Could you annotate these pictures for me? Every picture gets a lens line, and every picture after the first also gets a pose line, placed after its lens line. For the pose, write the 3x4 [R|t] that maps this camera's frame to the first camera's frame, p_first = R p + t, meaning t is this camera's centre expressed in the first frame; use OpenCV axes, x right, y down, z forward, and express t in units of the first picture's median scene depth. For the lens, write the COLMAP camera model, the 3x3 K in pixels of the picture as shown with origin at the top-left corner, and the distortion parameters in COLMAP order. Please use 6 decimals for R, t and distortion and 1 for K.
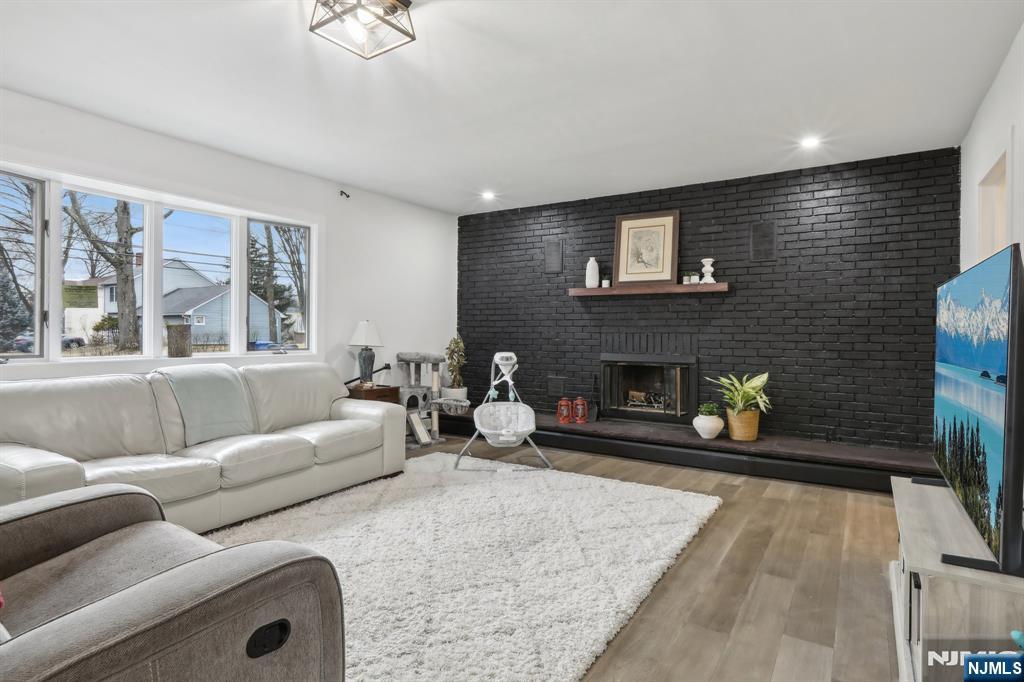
lens RADIAL K [[544.5, 0, 512.0], [0, 544.5, 341.0], [0, 0, 1]] dist [-0.003475, -0.000571]
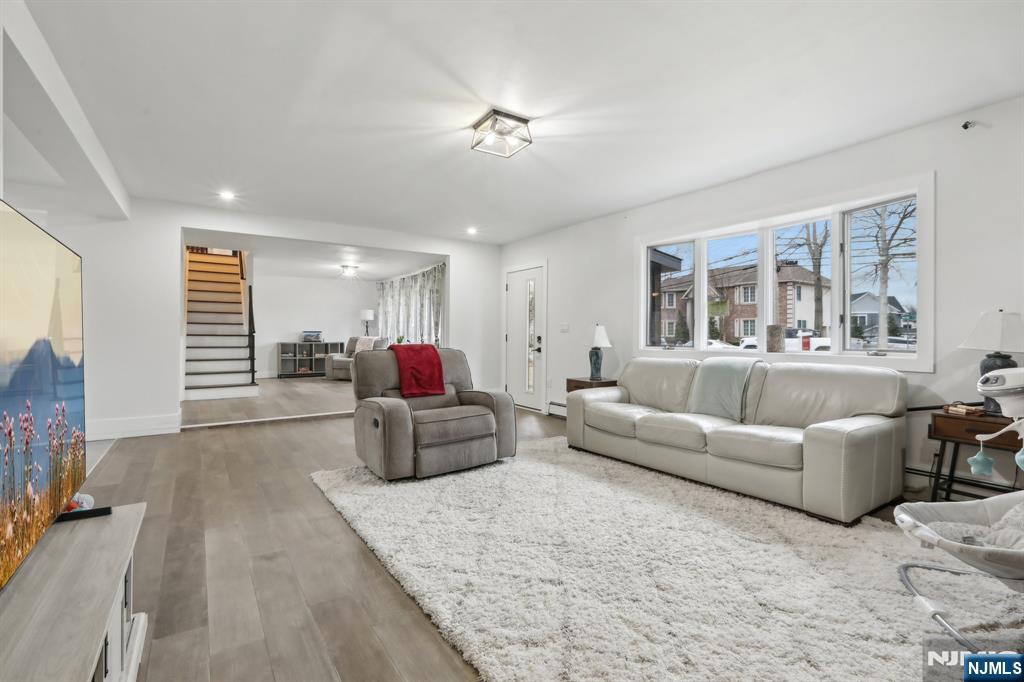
lens RADIAL K [[470.2, 0, 512.9], [0, 470.2, 334.2], [0, 0, 1]] dist [-0.000906, -0.000255]
pose [[-0.391008, -0.006348, -0.920365, 0.644732], [-0.021644, 0.999763, 0.002300, 0.000793], [0.920133, 0.020820, -0.391053, 1.013030]]
